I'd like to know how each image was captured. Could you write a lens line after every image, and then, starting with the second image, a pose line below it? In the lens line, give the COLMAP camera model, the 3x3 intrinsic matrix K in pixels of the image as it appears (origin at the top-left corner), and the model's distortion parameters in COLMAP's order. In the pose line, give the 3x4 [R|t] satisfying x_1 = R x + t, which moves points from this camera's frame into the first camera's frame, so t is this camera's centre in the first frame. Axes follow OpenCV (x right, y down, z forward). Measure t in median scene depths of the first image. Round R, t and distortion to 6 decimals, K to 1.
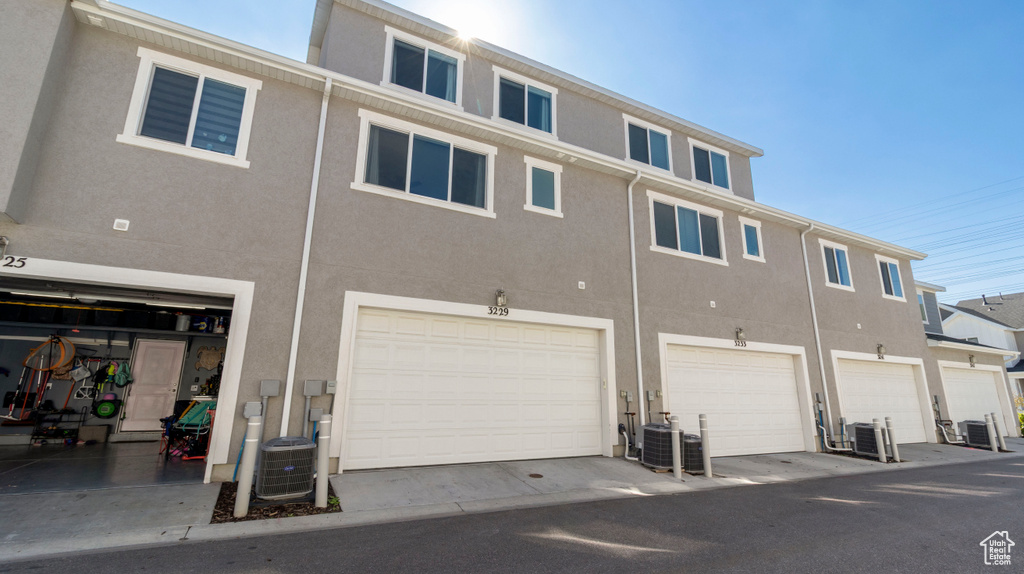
lens RADIAL K [[476.2, 0, 515.2], [0, 476.2, 281.8], [0, 0, 1]] dist [0.000728, -0.000135]
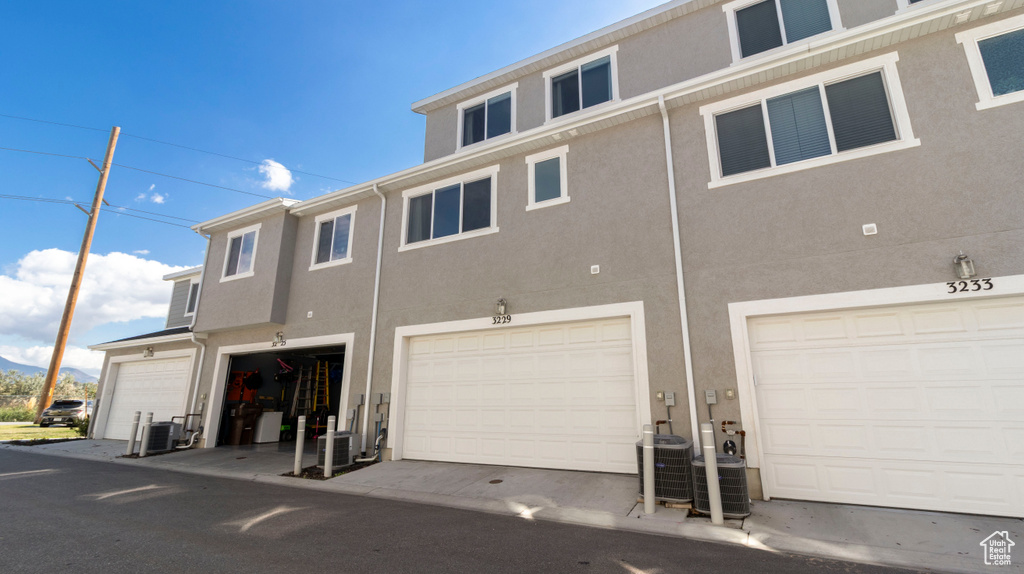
lens RADIAL K [[476.4, 0, 512.3], [0, 476.4, 274.7], [0, 0, 1]] dist [0.000559, 0.000331]
pose [[0.526327, -0.234266, -0.817373, 0.791643], [0.211166, 0.967193, -0.141231, 0.110343], [0.823643, -0.098268, 0.558529, 0.417869]]
